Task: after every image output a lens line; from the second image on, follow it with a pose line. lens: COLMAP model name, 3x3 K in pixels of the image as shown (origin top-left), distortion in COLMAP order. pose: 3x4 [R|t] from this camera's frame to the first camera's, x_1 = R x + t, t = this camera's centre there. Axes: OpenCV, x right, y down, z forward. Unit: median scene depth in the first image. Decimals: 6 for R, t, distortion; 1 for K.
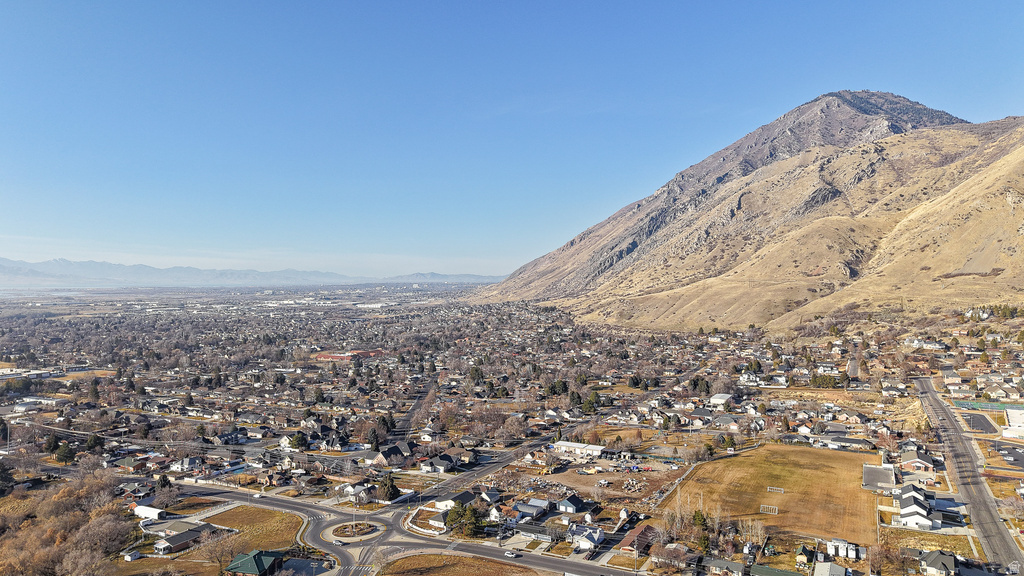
lens RADIAL K [[695.8, 0, 514.7], [0, 695.8, 286.5], [0, 0, 1]] dist [0.047311, -0.047660]
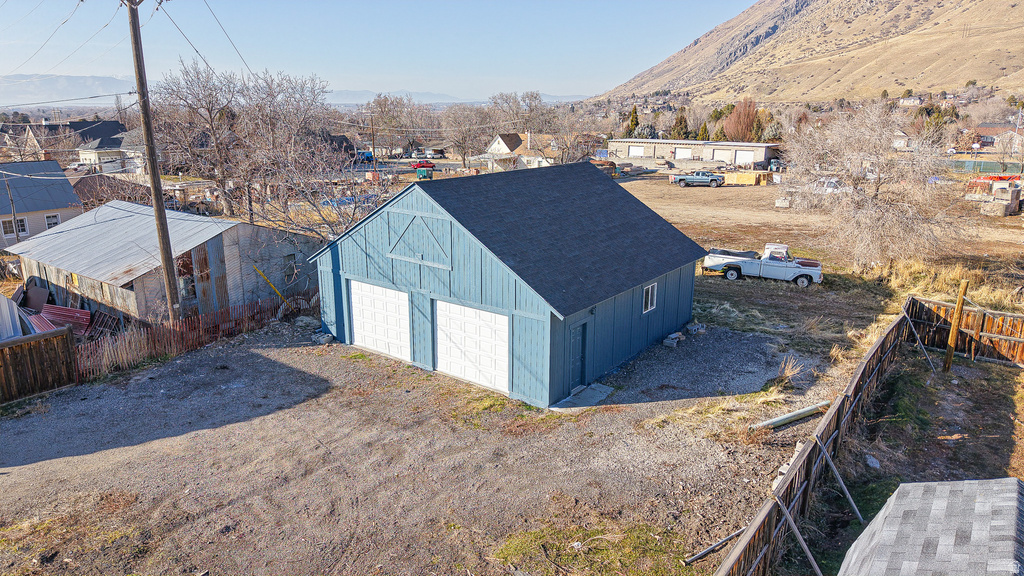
lens RADIAL K [[695.8, 0, 514.7], [0, 695.8, 286.5], [0, 0, 1]] dist [0.047311, -0.047660]
pose [[0.987420, 0.042353, -0.152343, 0.019018], [-0.003598, 0.969229, 0.246136, 0.062996], [0.158080, -0.242491, 0.957188, 0.198452]]
